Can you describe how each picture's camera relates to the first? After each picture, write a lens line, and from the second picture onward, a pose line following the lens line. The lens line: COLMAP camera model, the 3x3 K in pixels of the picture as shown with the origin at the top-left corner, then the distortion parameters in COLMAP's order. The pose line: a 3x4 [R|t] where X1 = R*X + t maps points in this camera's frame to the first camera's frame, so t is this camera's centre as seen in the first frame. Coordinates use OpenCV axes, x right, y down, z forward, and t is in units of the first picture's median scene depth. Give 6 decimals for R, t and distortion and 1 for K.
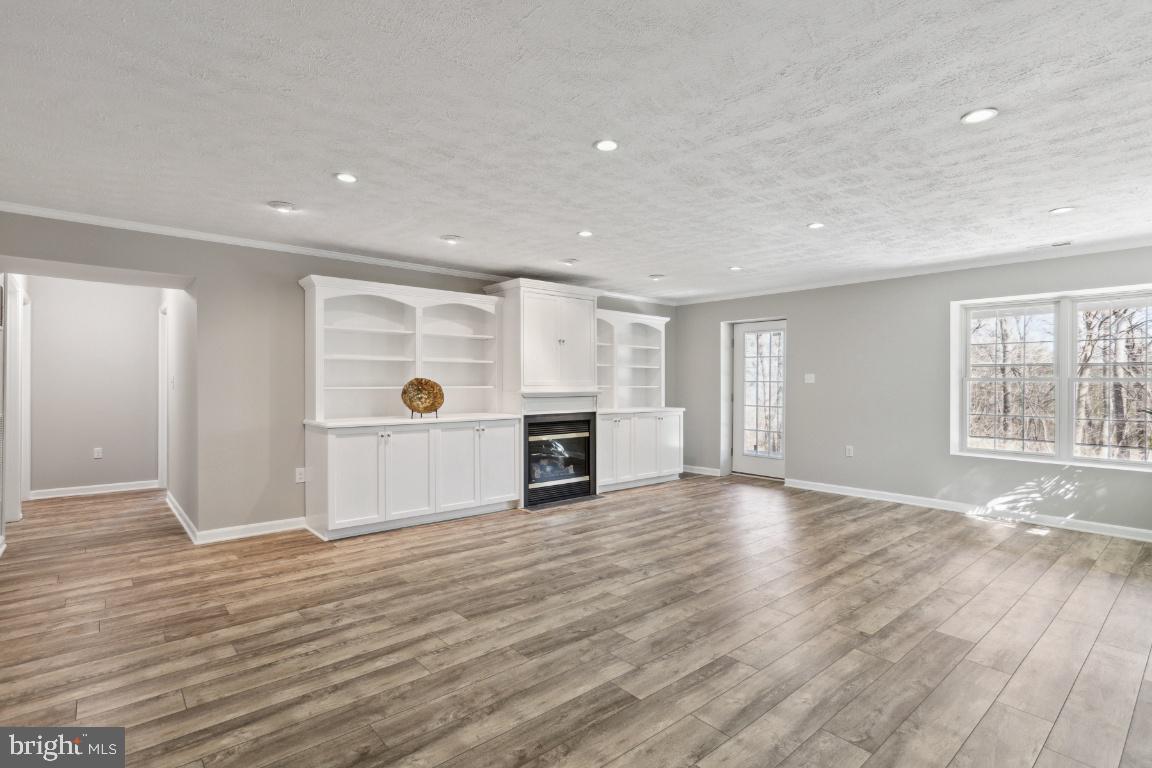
lens RADIAL K [[558.7, 0, 572.2], [0, 558.7, 383.7], [0, 0, 1]] dist [-0.014613, 0.004653]
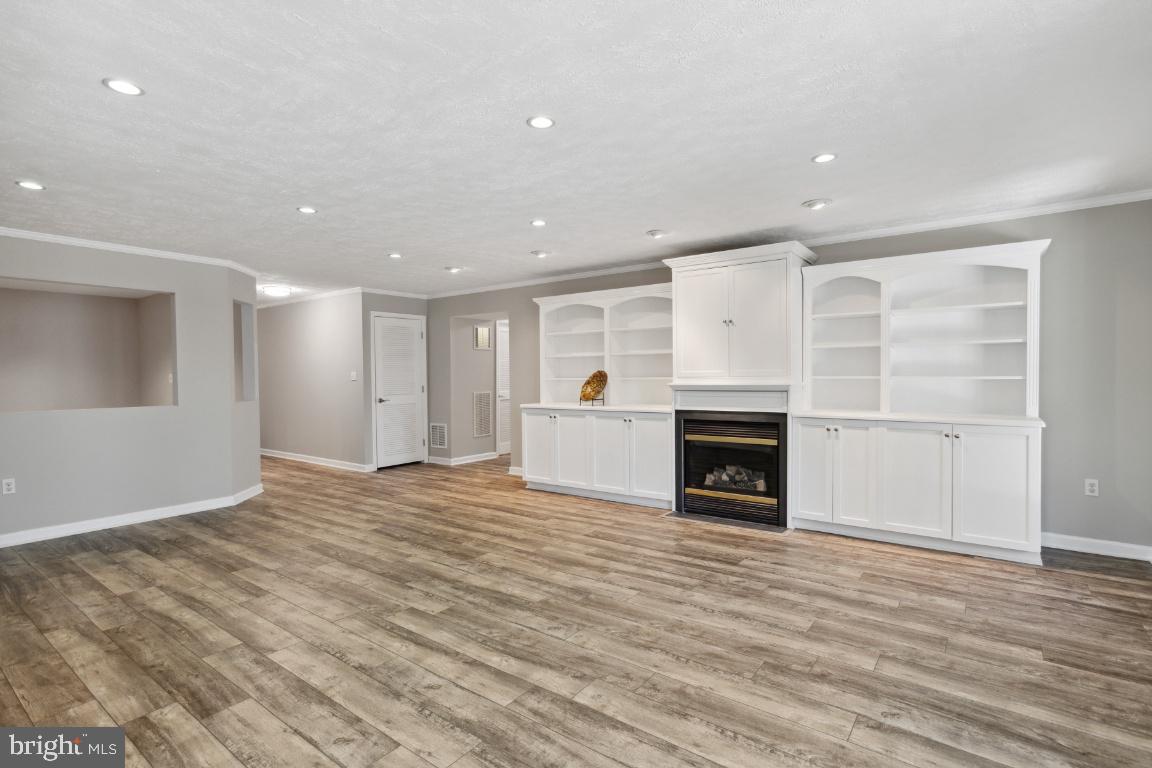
lens RADIAL K [[558.7, 0, 577.3], [0, 558.7, 386.3], [0, 0, 1]] dist [-0.014613, 0.004653]
pose [[0.218472, 0.016416, -0.975705, 0.959267], [0.008381, 0.999790, 0.018698, 0.000409], [0.975807, -0.012262, 0.218288, 0.820125]]
